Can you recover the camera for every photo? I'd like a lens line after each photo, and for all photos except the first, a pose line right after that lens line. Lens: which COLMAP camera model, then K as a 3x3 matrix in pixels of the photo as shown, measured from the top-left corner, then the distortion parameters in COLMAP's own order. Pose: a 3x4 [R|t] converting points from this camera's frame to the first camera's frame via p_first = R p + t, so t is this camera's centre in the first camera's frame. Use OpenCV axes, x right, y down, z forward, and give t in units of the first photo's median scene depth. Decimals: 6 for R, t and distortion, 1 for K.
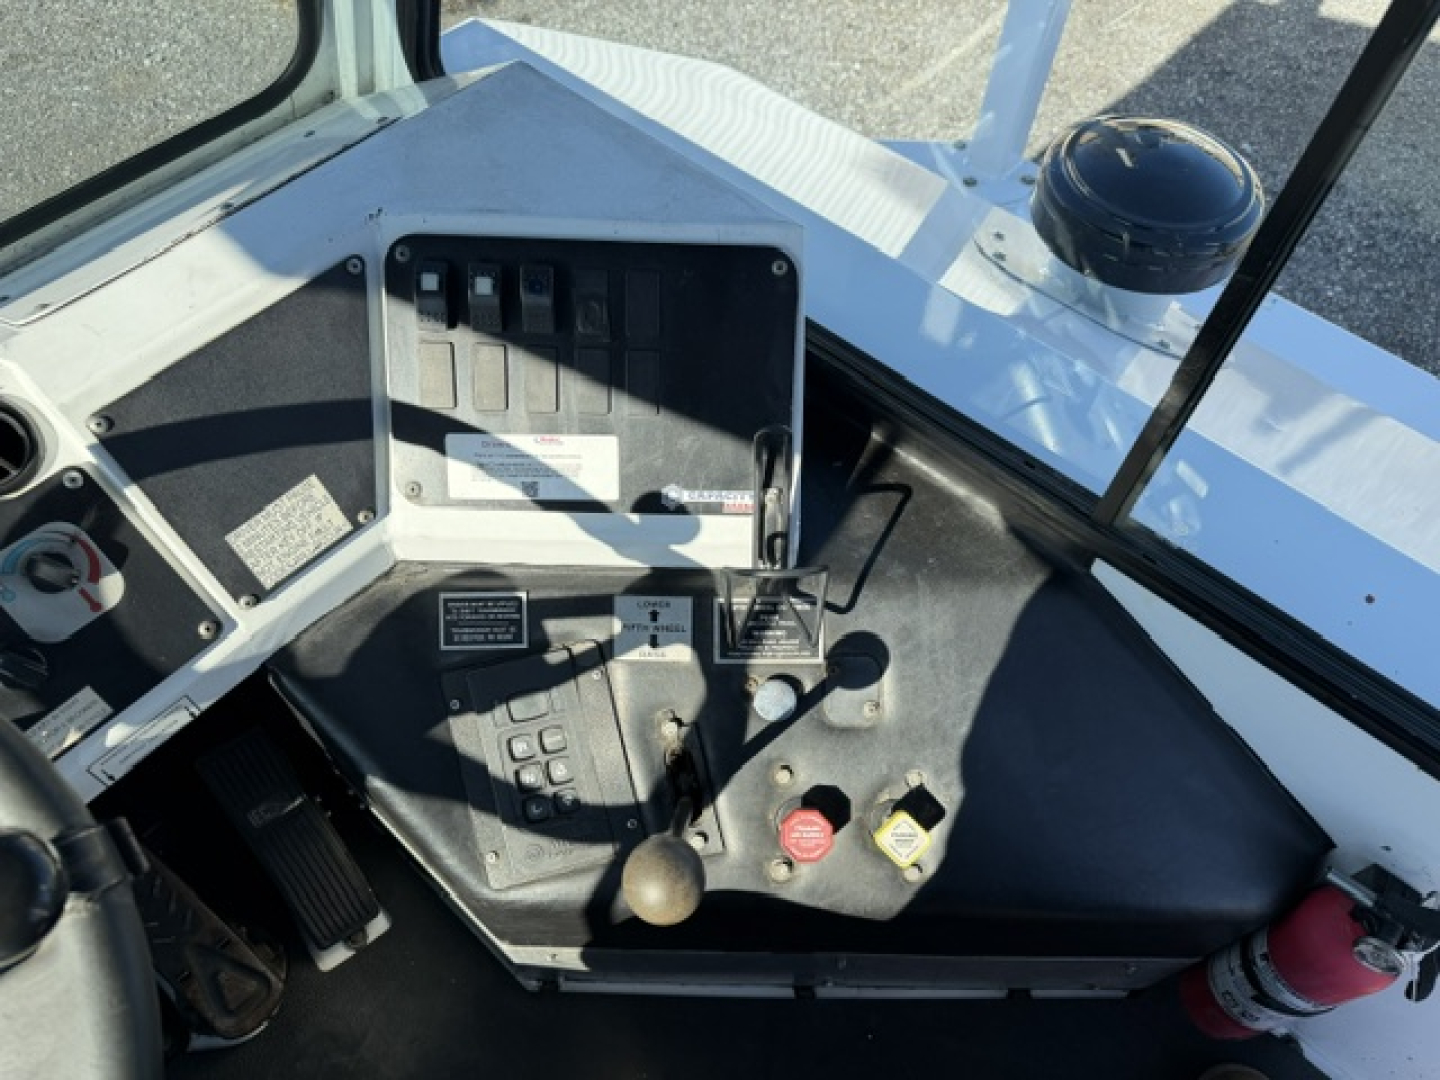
lens RADIAL K [[1025.0, 0, 719.4], [0, 1025.0, 561.1], [0, 0, 1]] dist [0.038982, -0.031107]
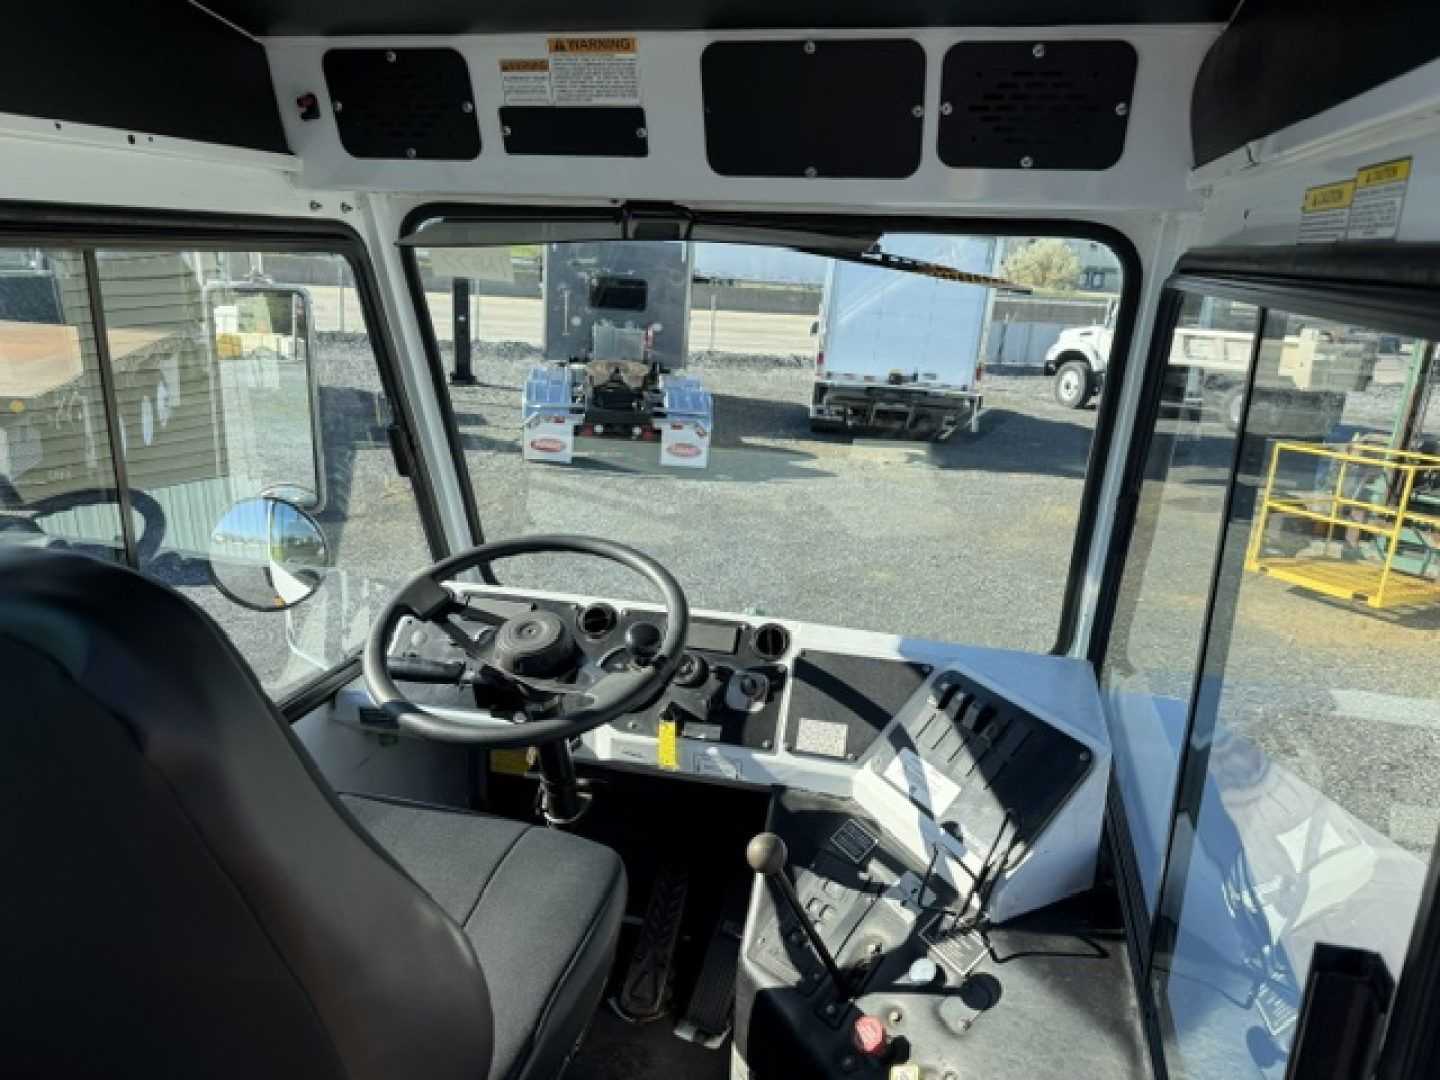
lens RADIAL K [[1025.0, 0, 719.4], [0, 1025.0, 561.1], [0, 0, 1]] dist [0.038982, -0.031107]
pose [[0.448983, 0.265557, -0.853167, 1.164229], [-0.763144, 0.610622, -0.211545, 0.347351], [0.464785, 0.746070, 0.476817, -0.375378]]
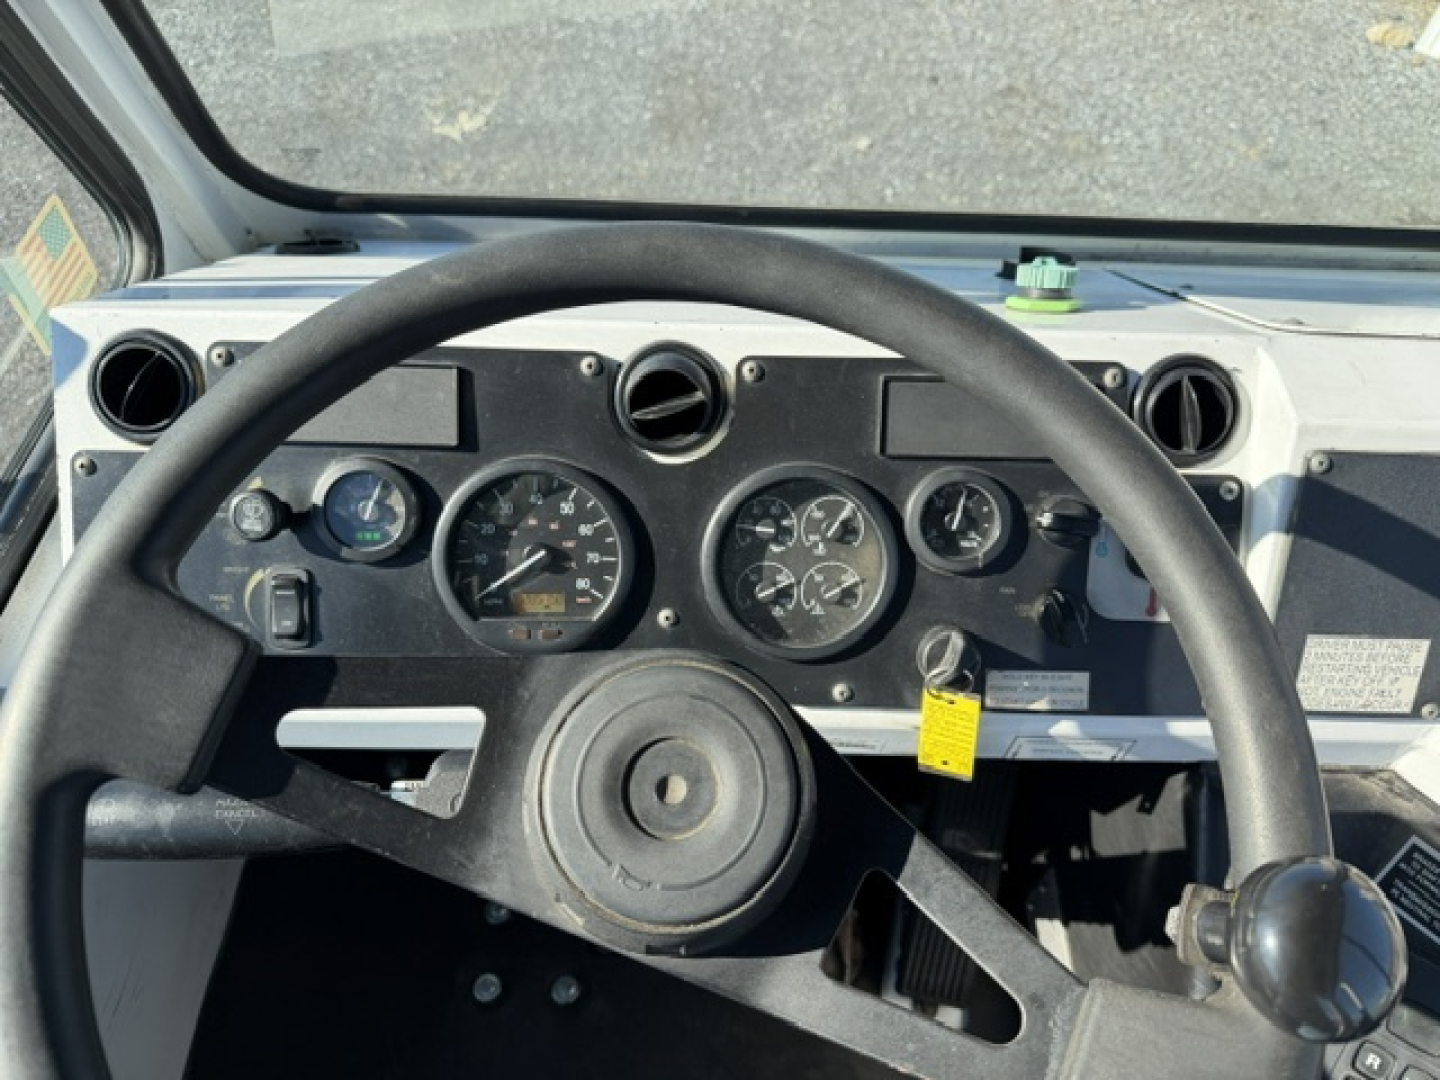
lens RADIAL K [[1047.4, 0, 720.0], [0, 1047.4, 540.0], [0, 0, 1]] dist [0.002755, -0.037011]
pose [[0.652780, 0.588593, -0.476903, -0.397660], [-0.642491, 0.763690, 0.063108, 0.160078], [0.401351, 0.265210, 0.876687, 0.029403]]
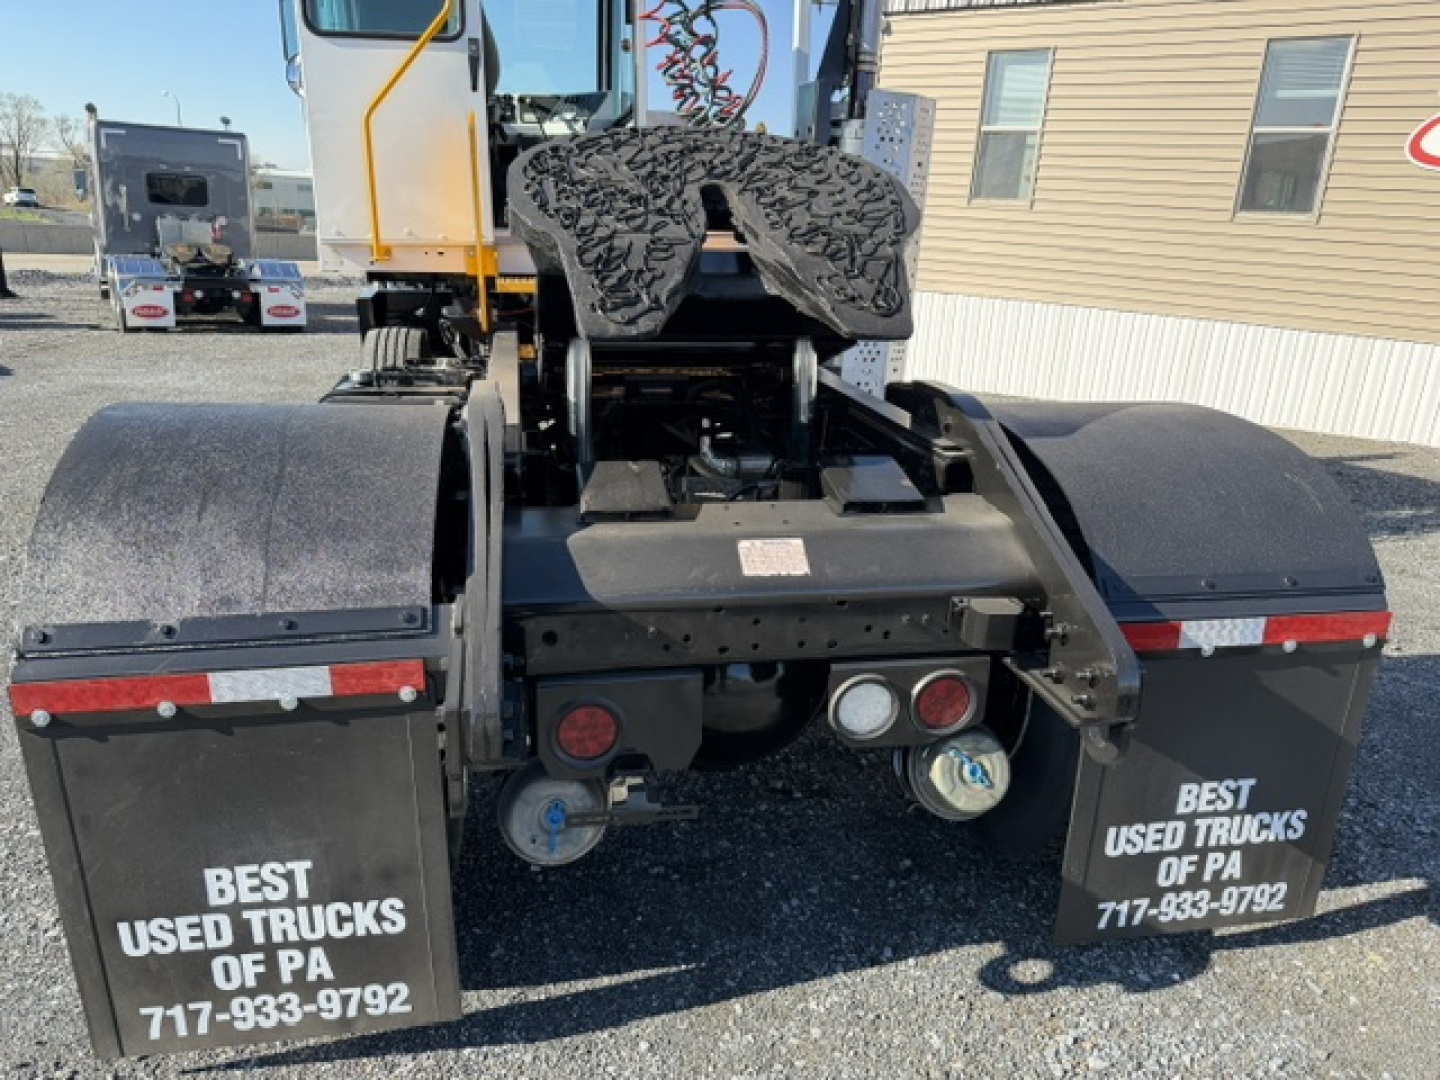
lens RADIAL K [[1025.0, 0, 719.4], [0, 1025.0, 561.1], [0, 0, 1]] dist [0.038982, -0.031107]
pose [[0.791528, 0.188846, -0.581224, 4.723235], [-0.517018, 0.714013, -0.472100, 4.305174], [0.325847, 0.674183, 0.662798, -1.033279]]
